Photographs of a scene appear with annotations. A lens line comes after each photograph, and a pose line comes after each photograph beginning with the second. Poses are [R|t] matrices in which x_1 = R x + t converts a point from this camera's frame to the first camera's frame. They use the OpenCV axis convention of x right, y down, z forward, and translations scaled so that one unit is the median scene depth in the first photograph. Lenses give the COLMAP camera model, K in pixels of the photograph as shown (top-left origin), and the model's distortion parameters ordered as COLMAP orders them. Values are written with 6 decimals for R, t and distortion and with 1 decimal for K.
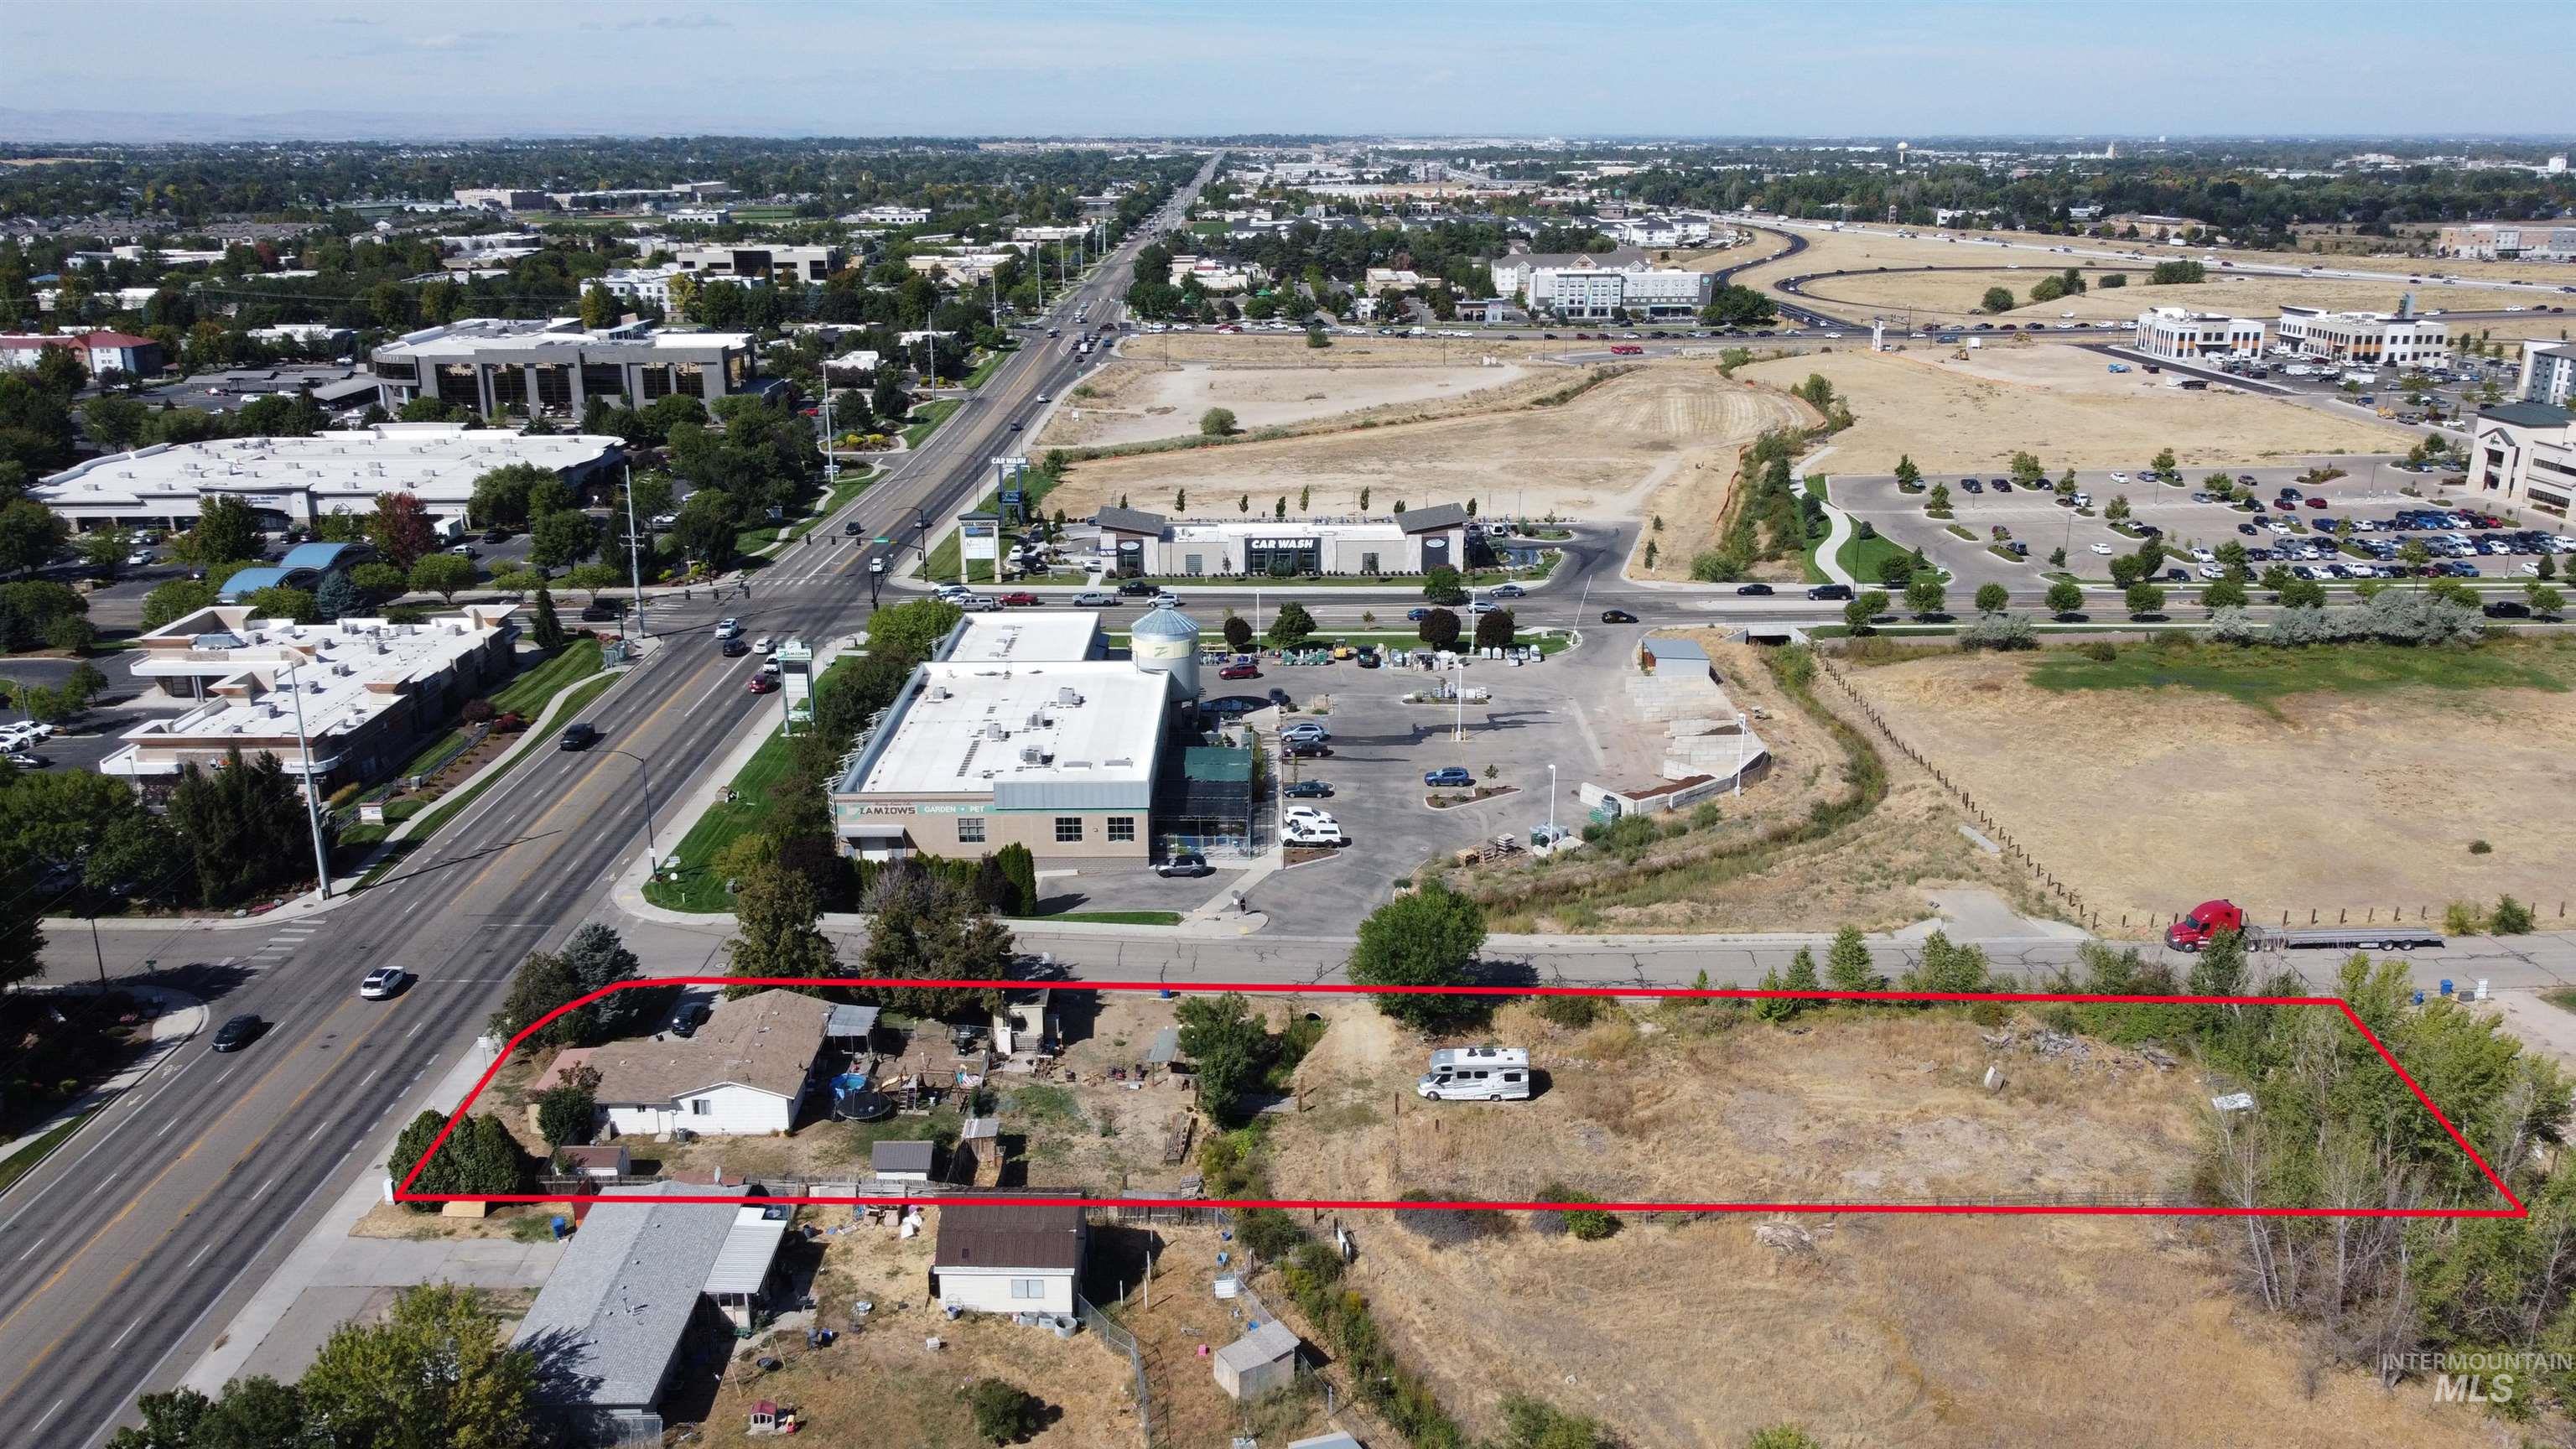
lens RADIAL K [[1956.1, 0, 1286.0], [0, 1956.1, 733.0], [0, 0, 1]] dist [0.000948, -0.012607]
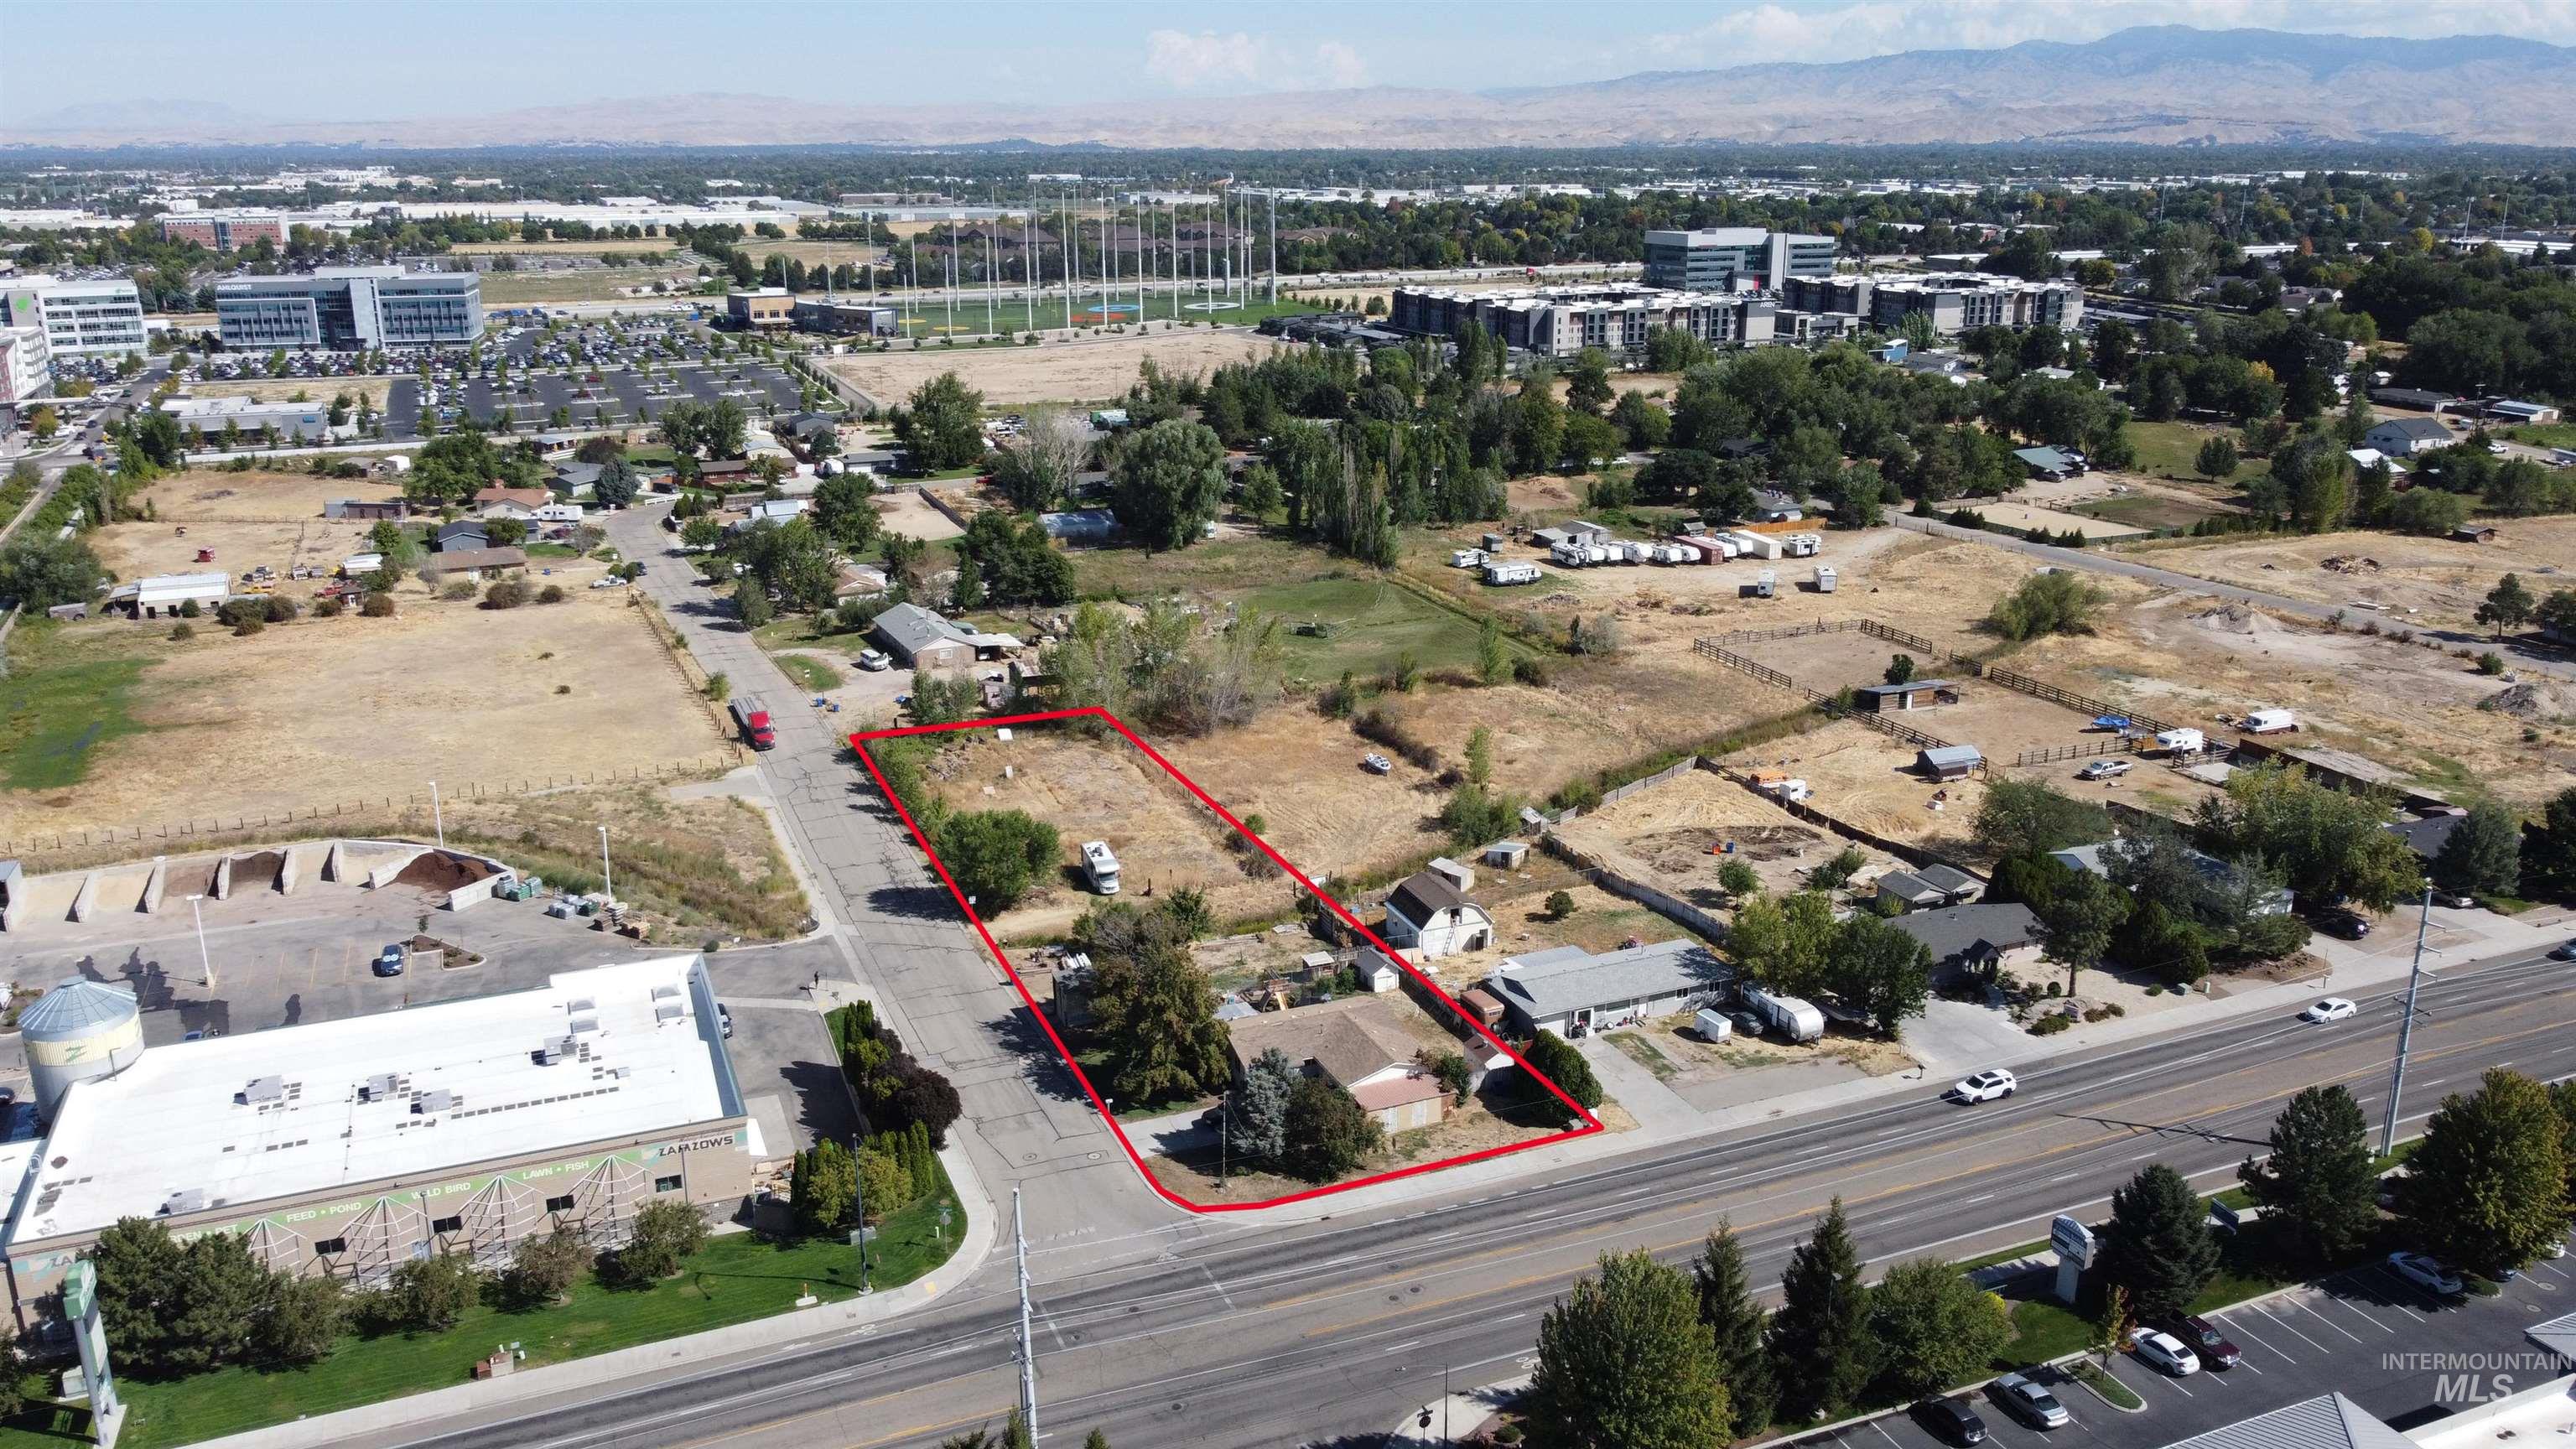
lens RADIAL K [[1956.1, 0, 1279.6], [0, 1956.1, 733.1], [0, 0, 1]] dist [0.000948, -0.012607]
pose [[-0.373197, -0.265308, 0.889008, -0.873498], [0.277813, 0.882310, 0.379933, -0.308993], [-0.885180, 0.388768, -0.255570, 0.863250]]
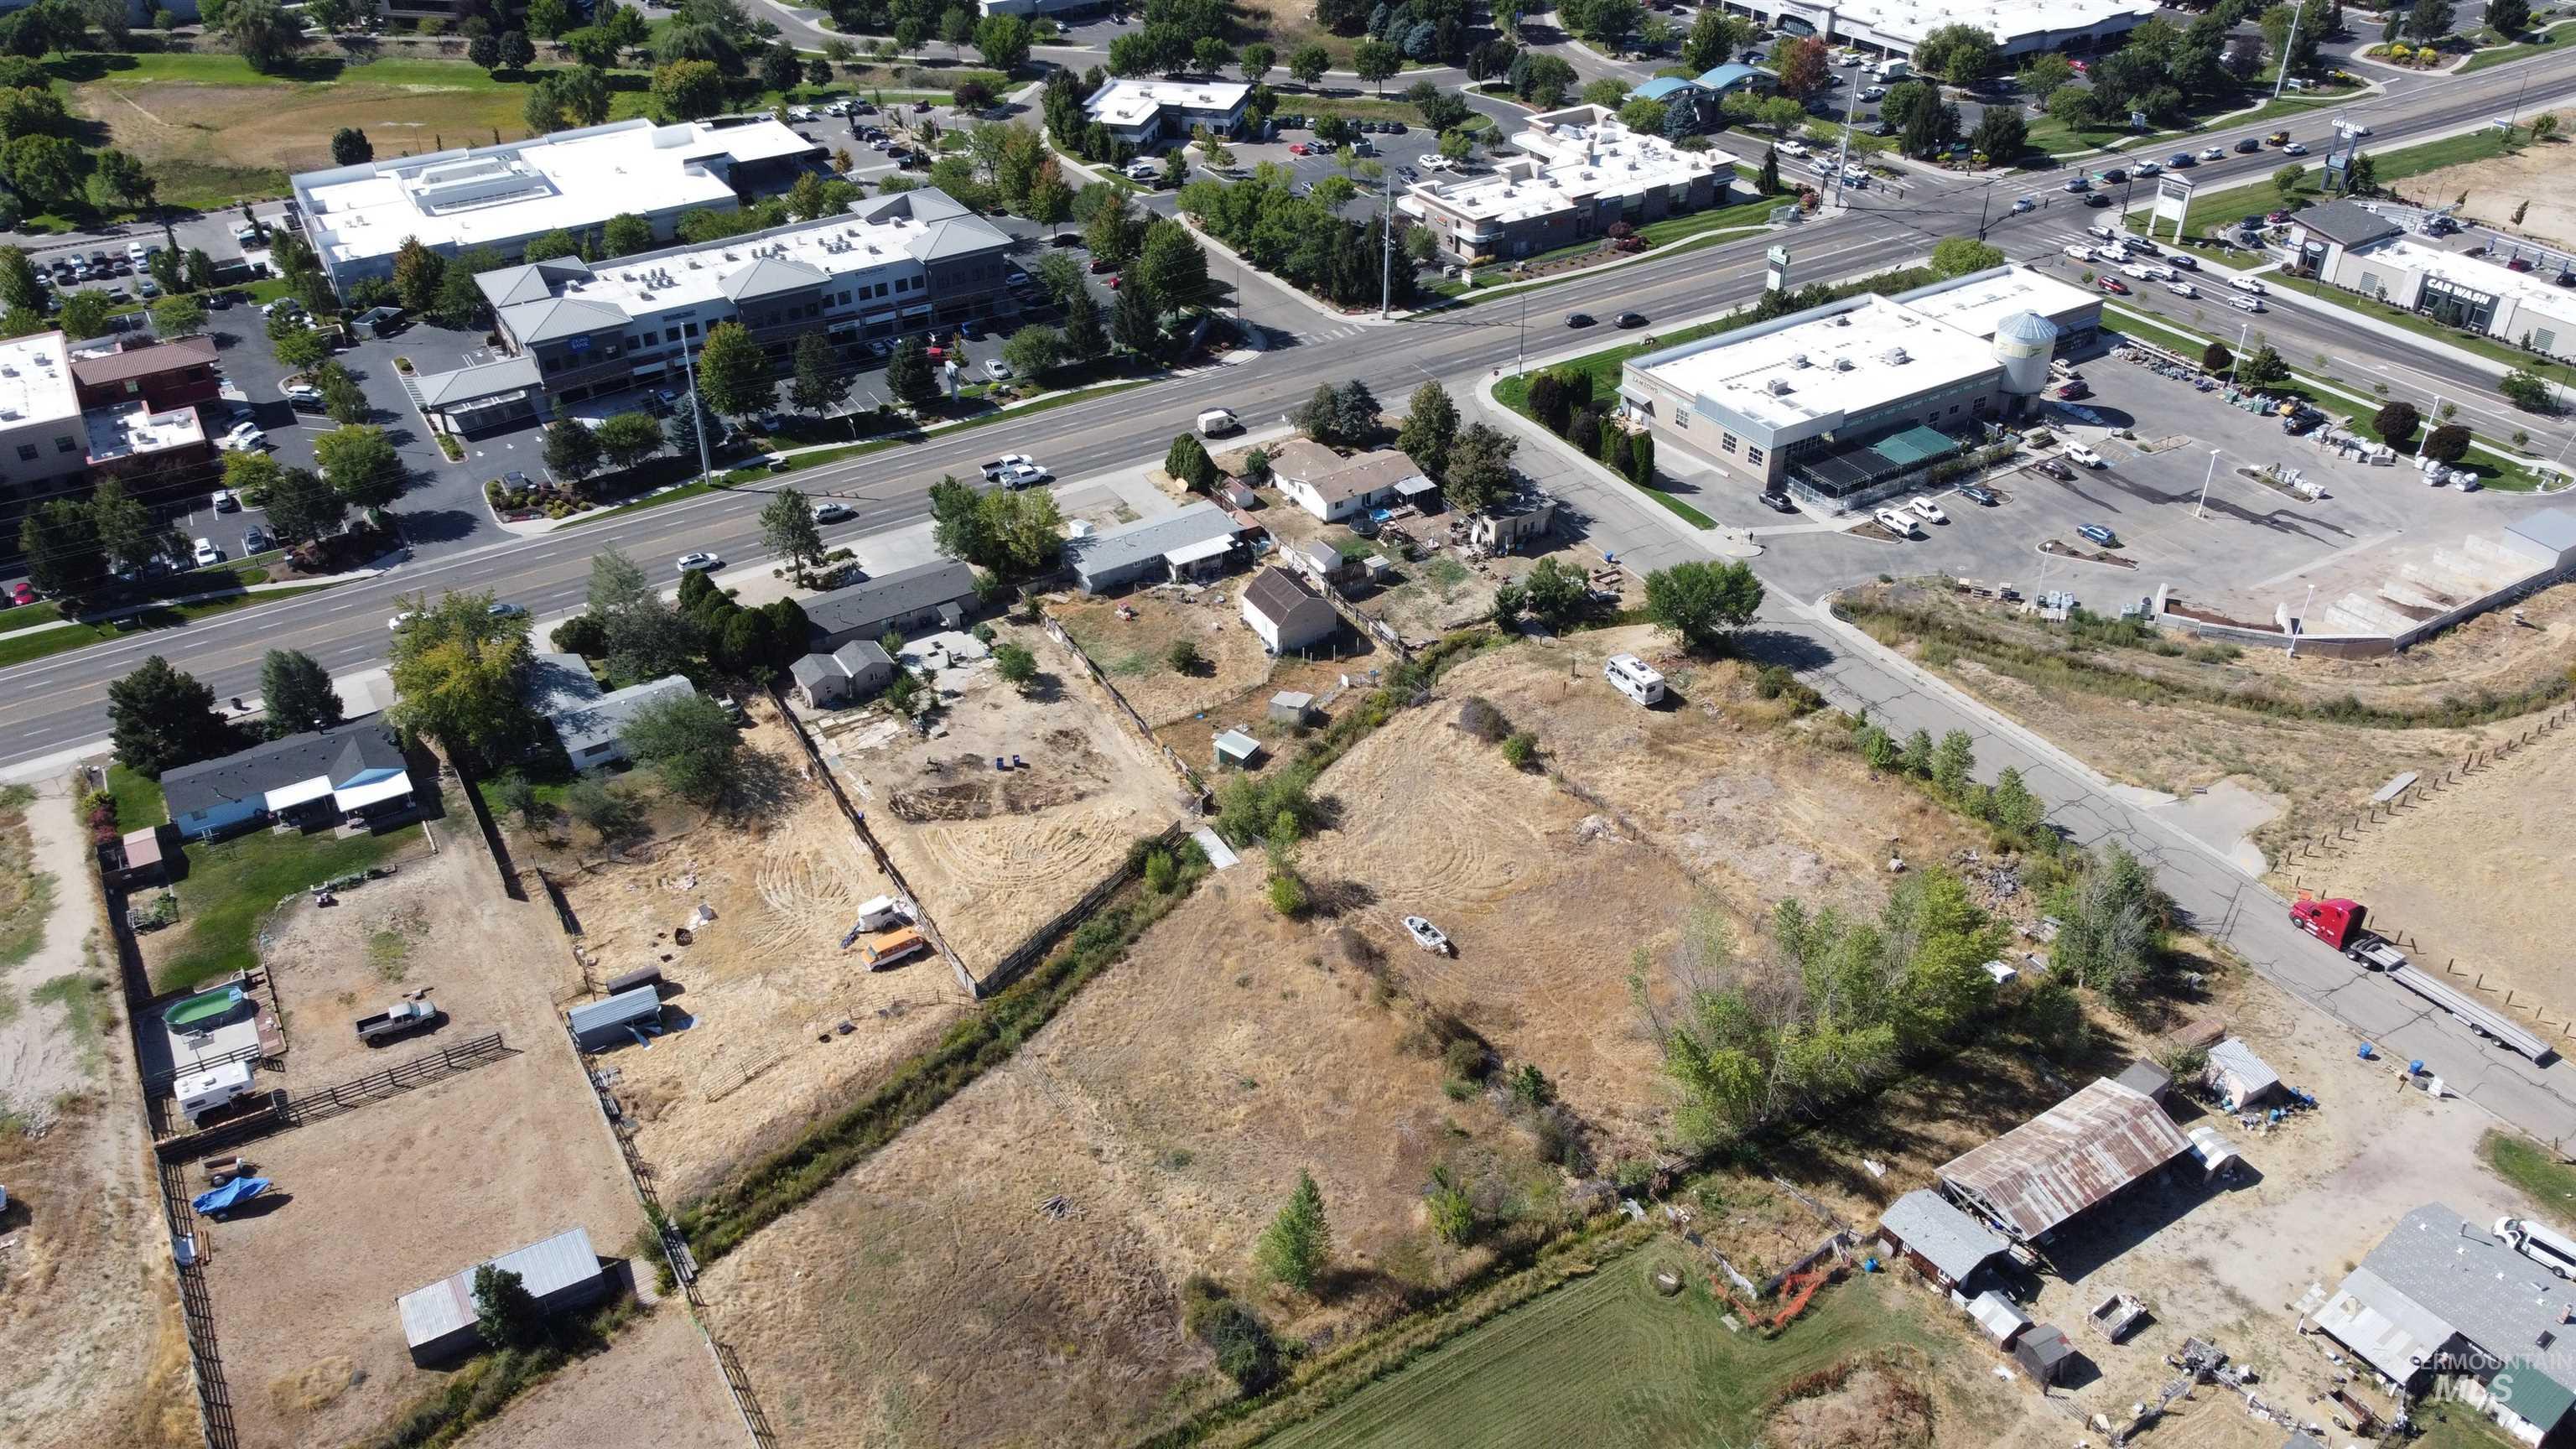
lens RADIAL K [[1957.3, 0, 1284.2], [0, 1957.3, 725.3], [0, 0, 1]] dist [-0.001960, -0.007931]
pose [[0.517391, 0.469056, -0.715747, 0.737969], [-0.244649, 0.882565, 0.401529, -0.230833], [0.820033, -0.032640, 0.571385, -0.048688]]
